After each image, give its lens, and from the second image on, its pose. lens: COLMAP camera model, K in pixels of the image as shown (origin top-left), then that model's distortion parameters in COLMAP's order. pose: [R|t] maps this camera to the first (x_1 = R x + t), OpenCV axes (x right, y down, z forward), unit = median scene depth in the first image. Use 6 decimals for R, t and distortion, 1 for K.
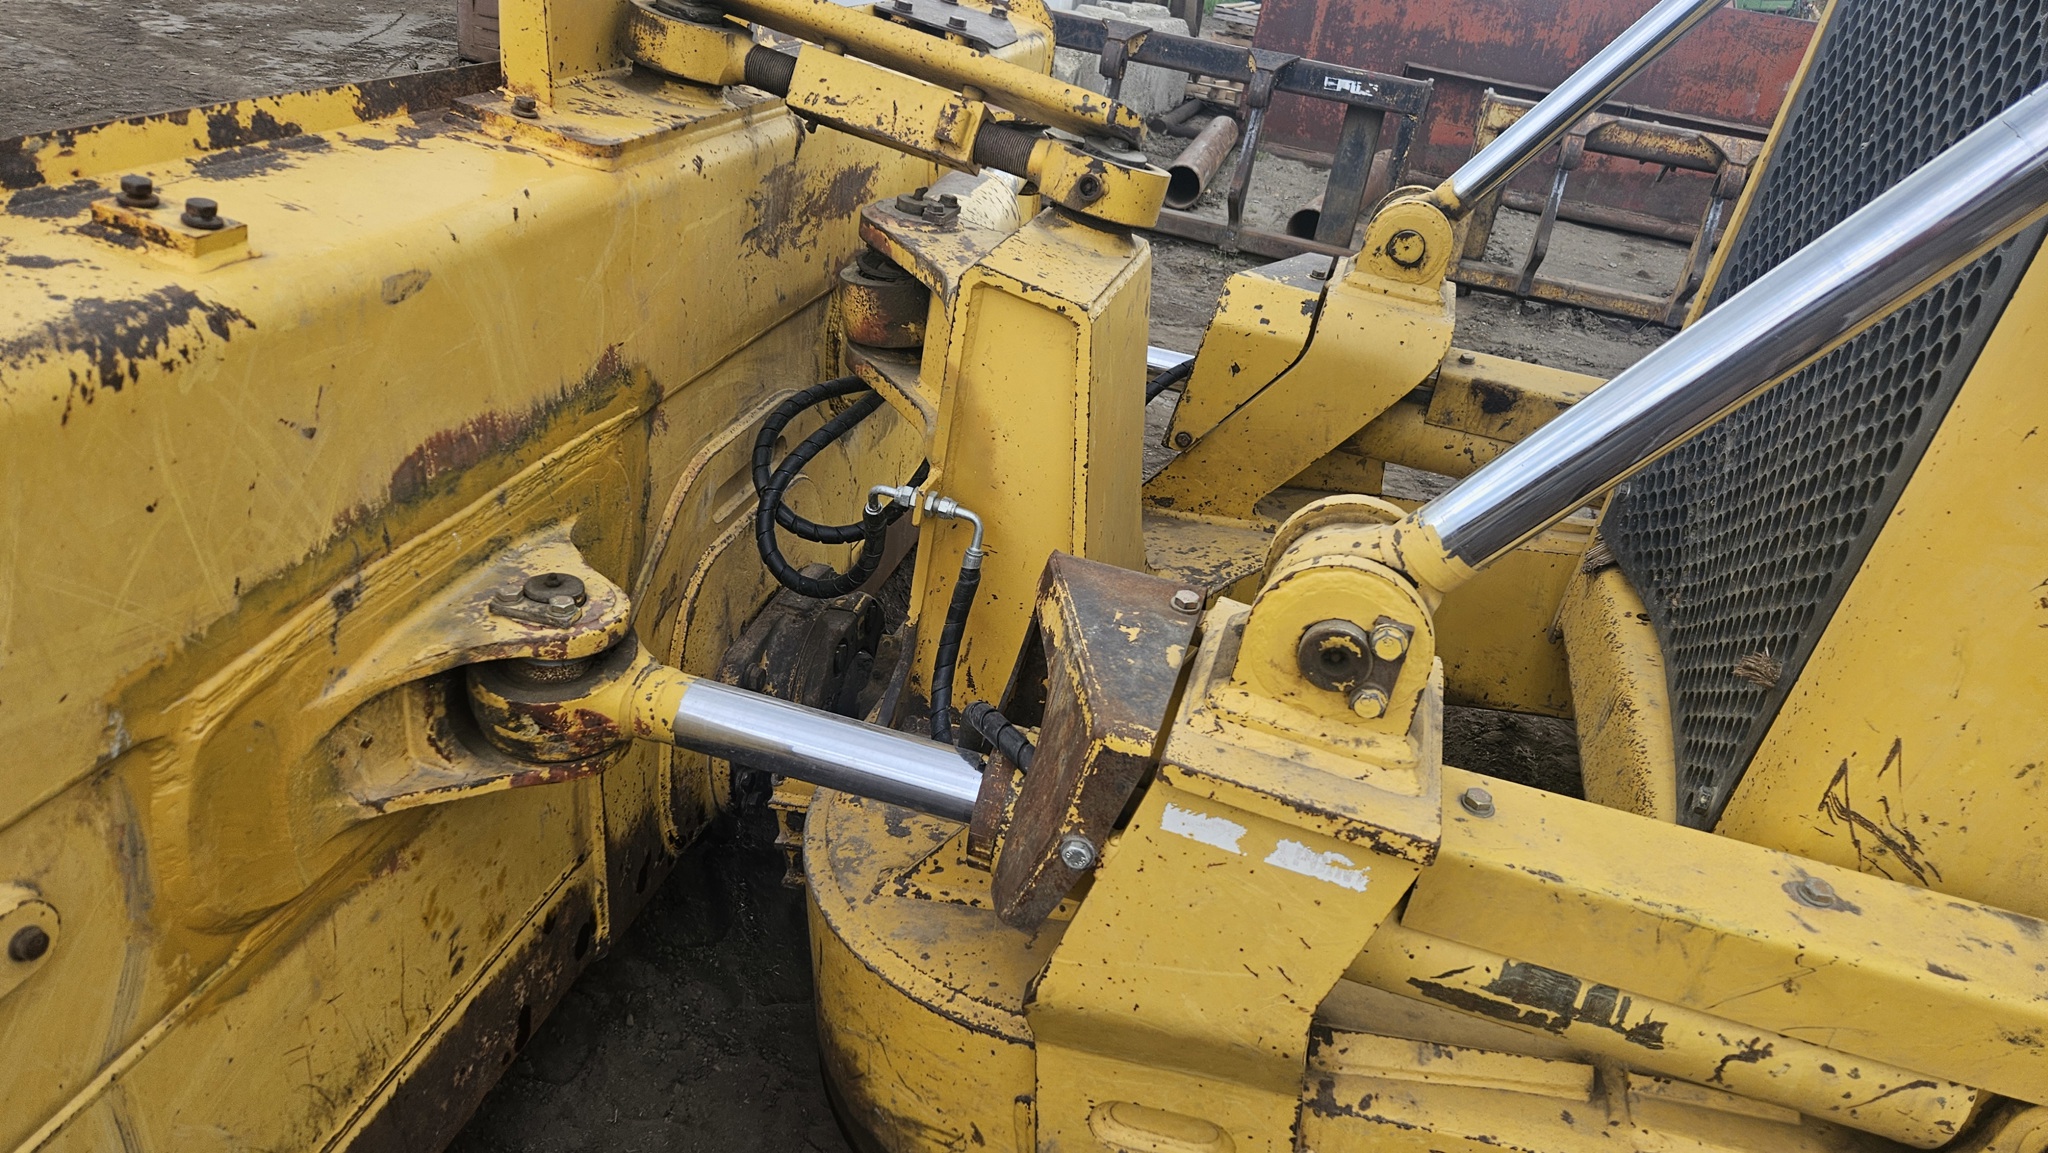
lens RADIAL K [[1389.6, 0, 1039.2], [0, 1389.6, 583.3], [0, 0, 1]] dist [0.053293, -0.042434]
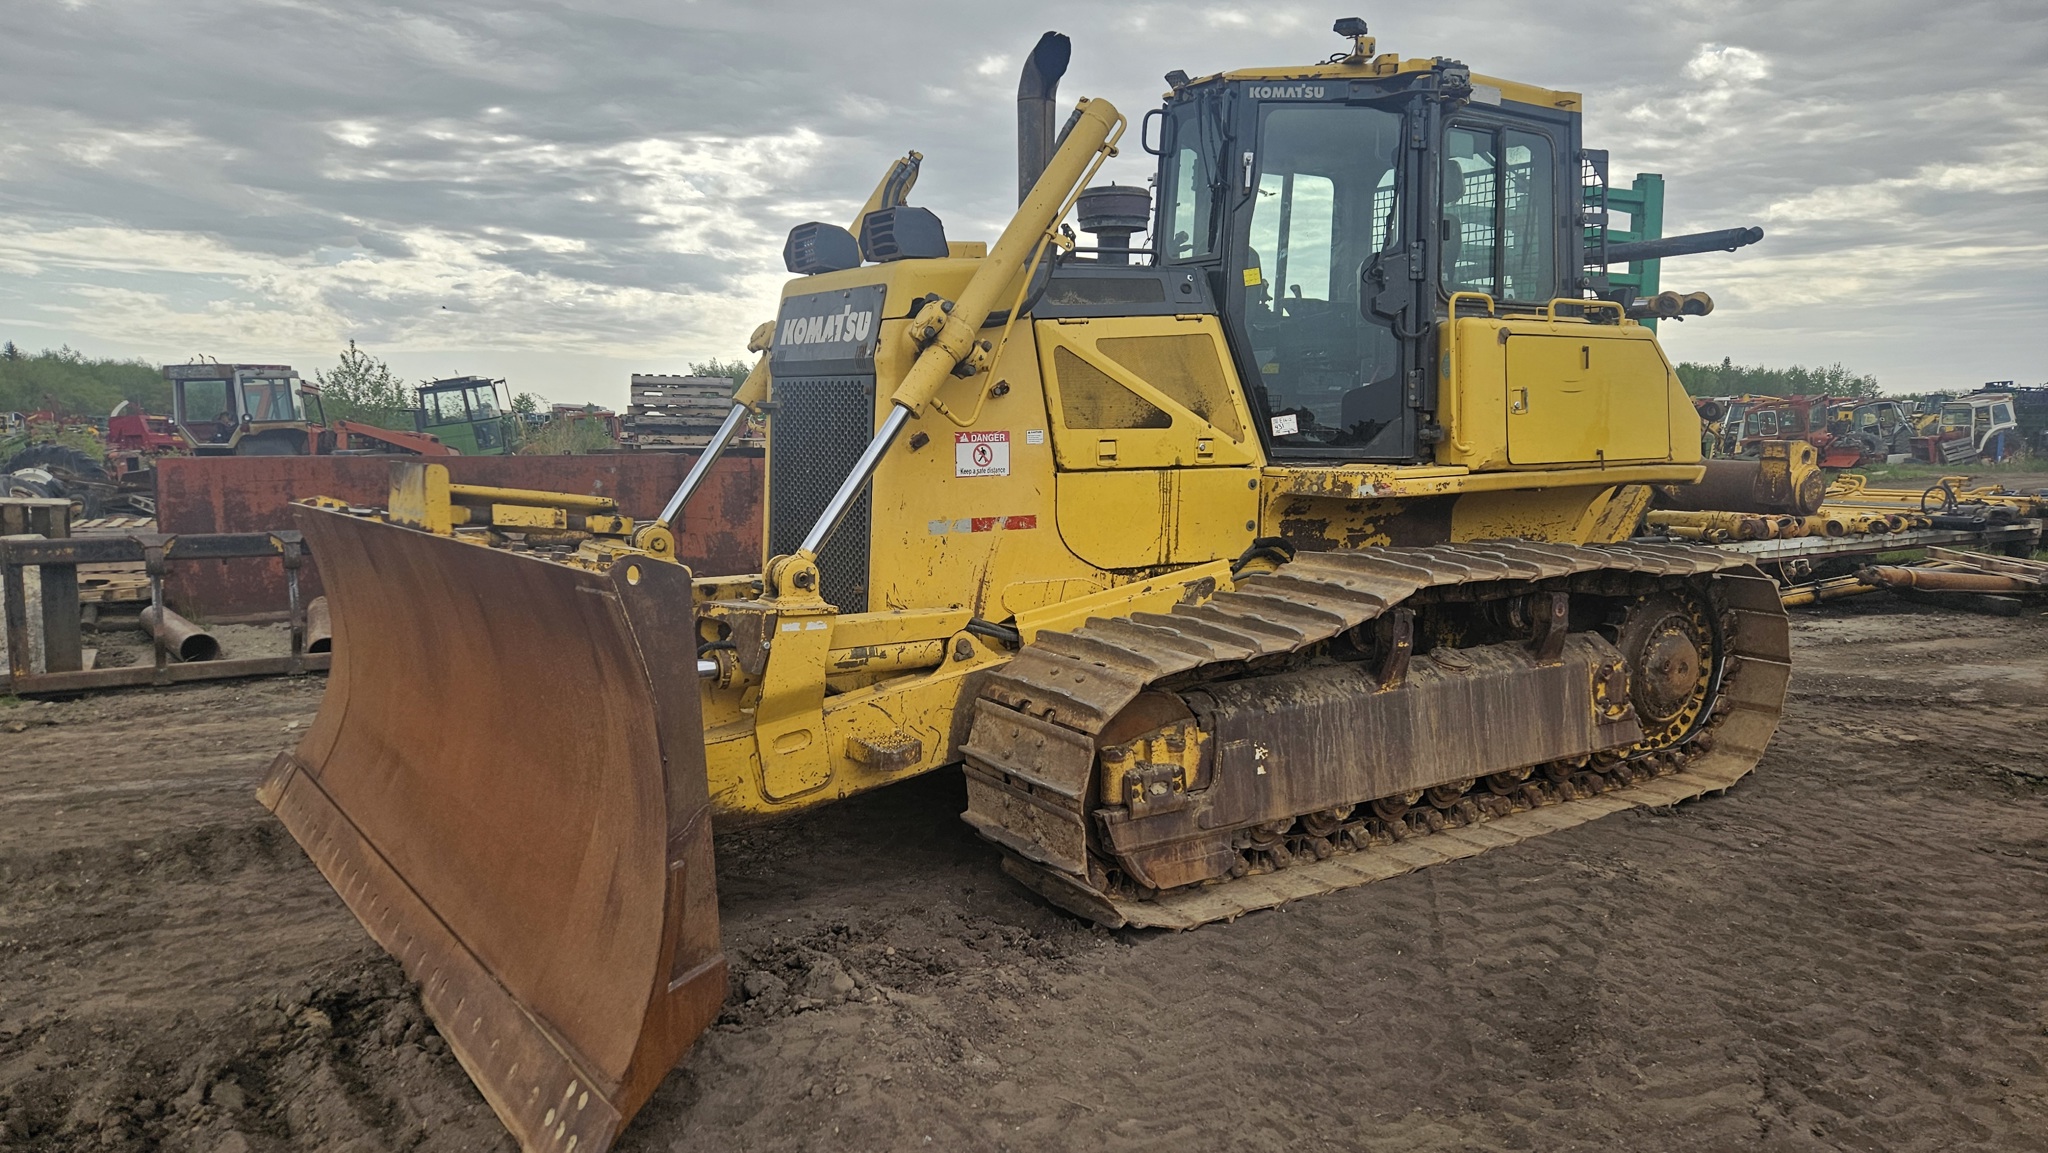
lens RADIAL K [[1356.8, 0, 1014.8], [0, 1356.8, 583.6], [0, 0, 1]] dist [0.108253, -0.104082]
pose [[0.648937, -0.232622, 0.724409, -1.151168], [0.436406, 0.893725, -0.103946, 0.373103], [-0.623242, 0.383591, 0.681489, -1.101302]]
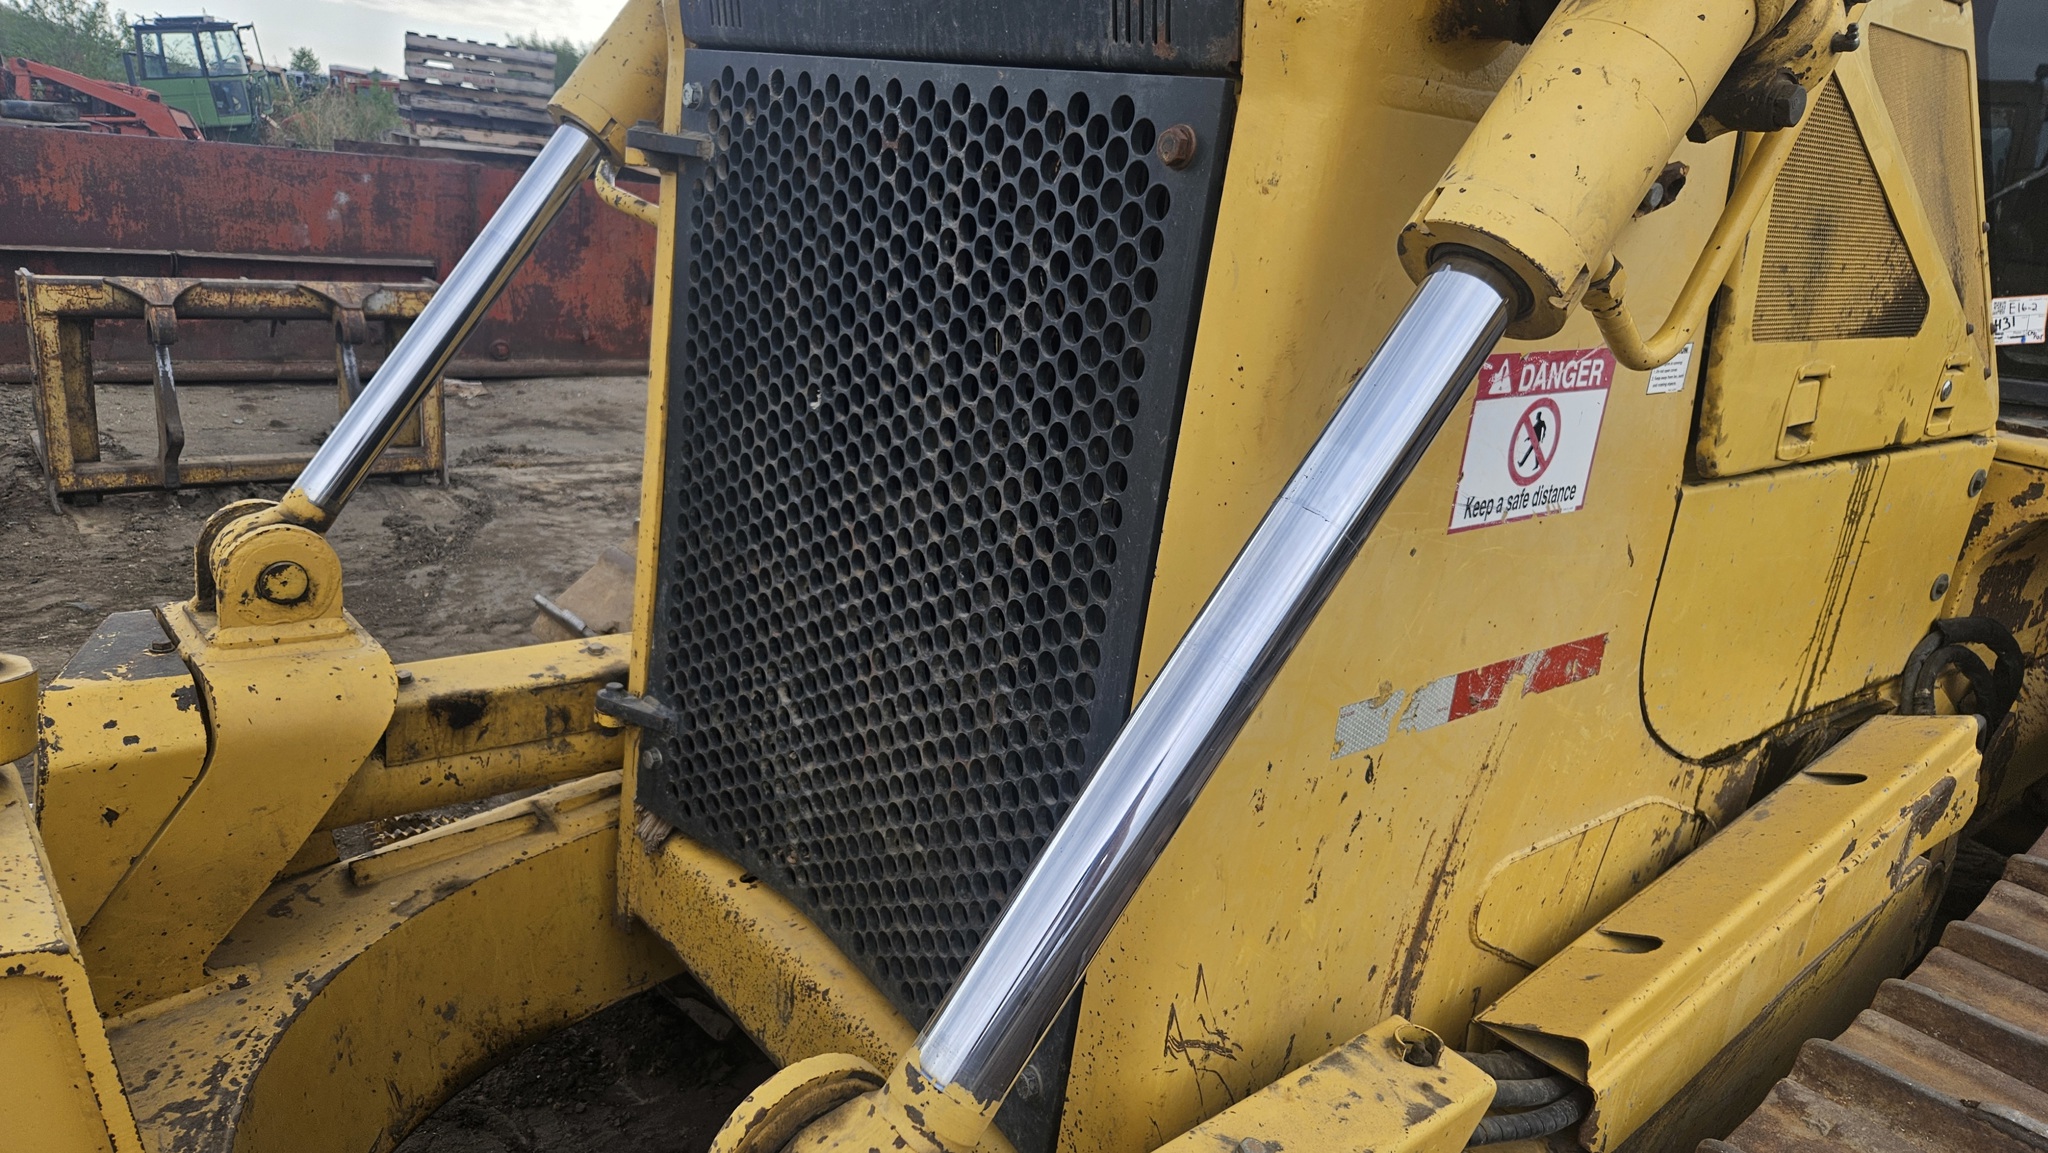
lens RADIAL K [[1389.6, 0, 1039.2], [0, 1389.6, 583.3], [0, 0, 1]] dist [0.053293, -0.042434]
pose [[0.570948, -0.325090, 0.753880, -0.090114], [0.371500, 0.921173, 0.115876, -0.172079], [-0.732124, 0.213907, 0.646713, 0.176097]]
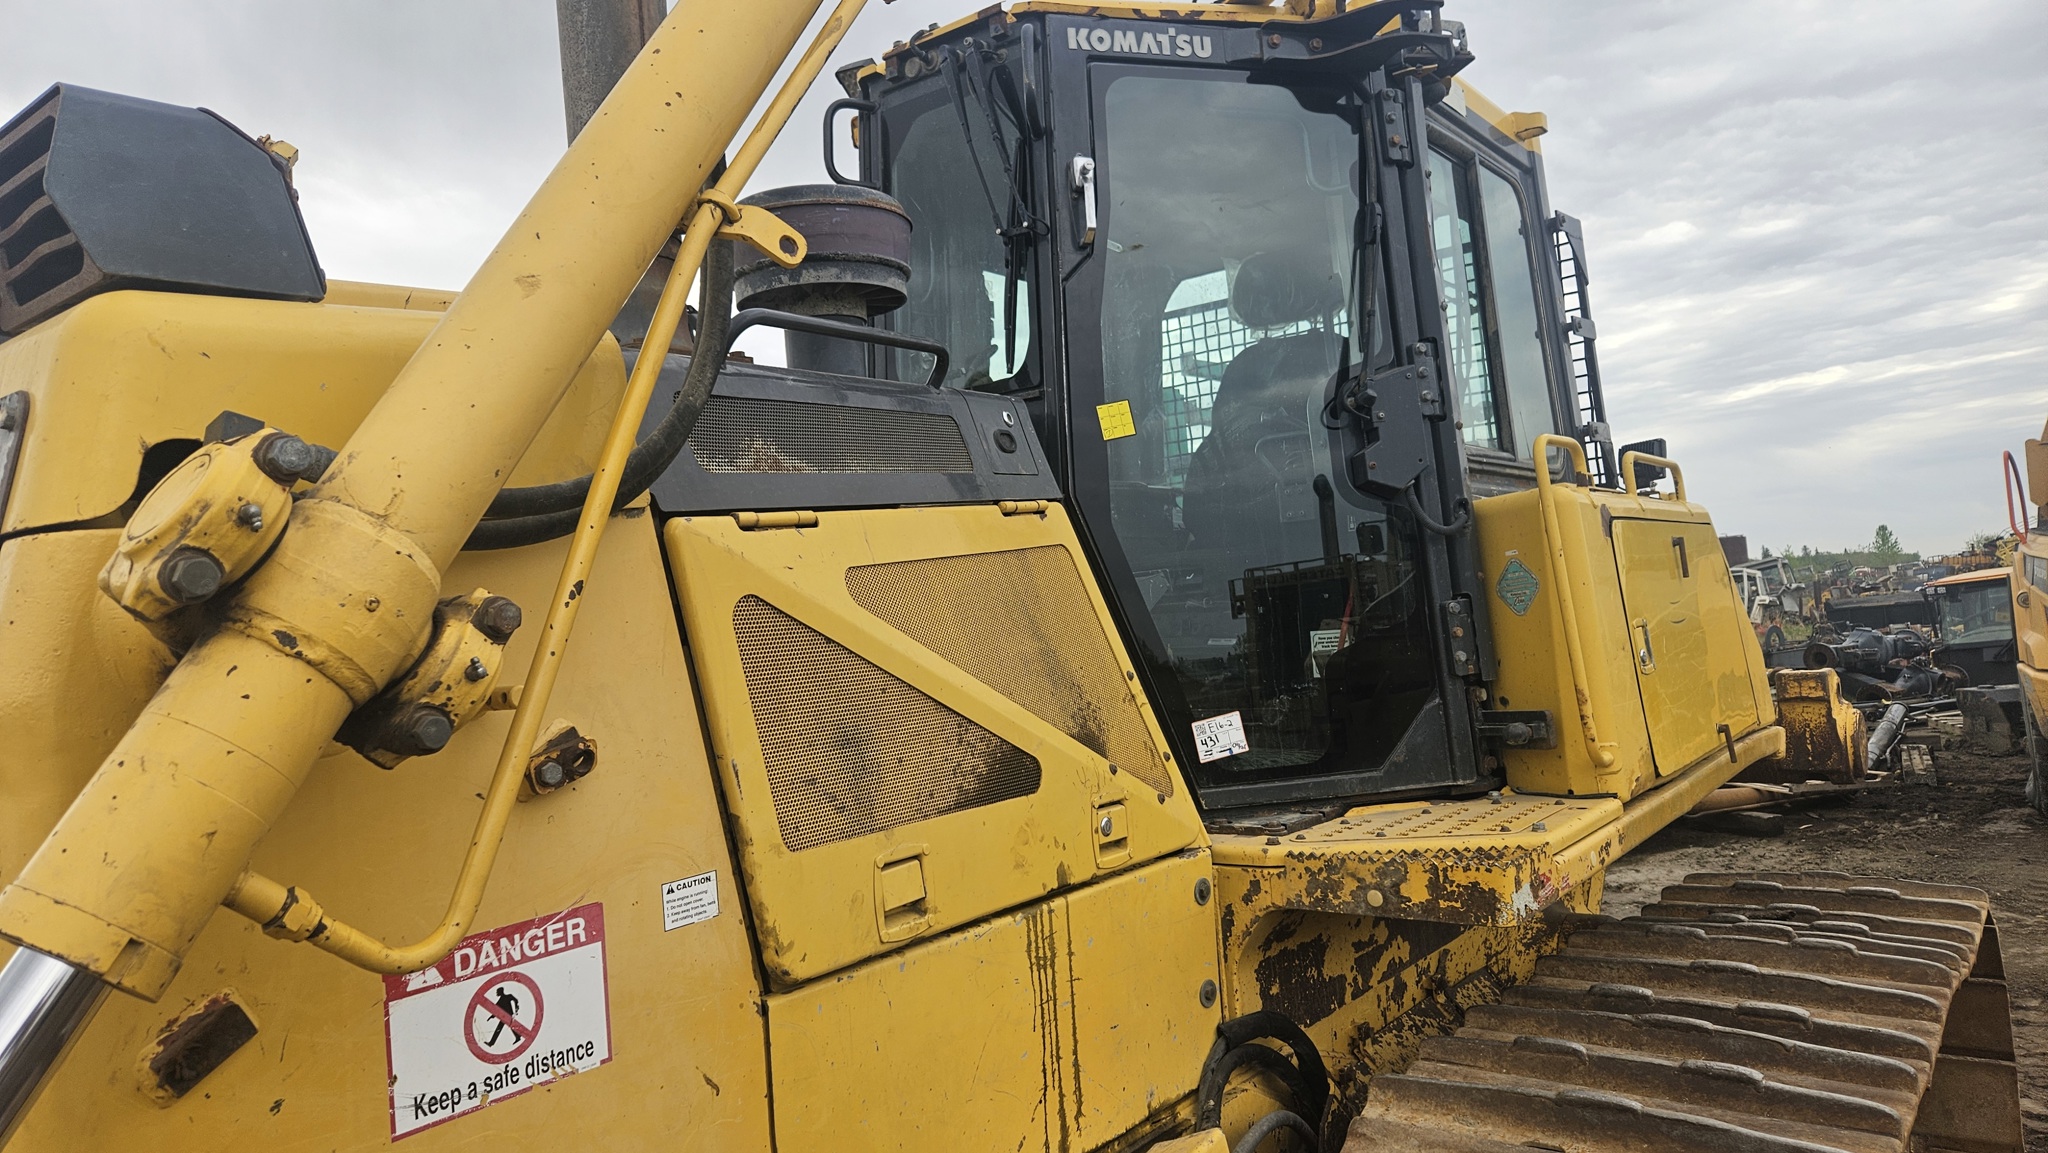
lens RADIAL K [[1366.7, 0, 995.5], [0, 1366.7, 571.7], [0, 0, 1]] dist [0.106696, -0.125055]
pose [[0.370676, -0.131687, 0.919379, 0.047608], [0.548725, 0.829709, -0.102393, -0.059697], [-0.749333, 0.542441, 0.379813, -0.108484]]
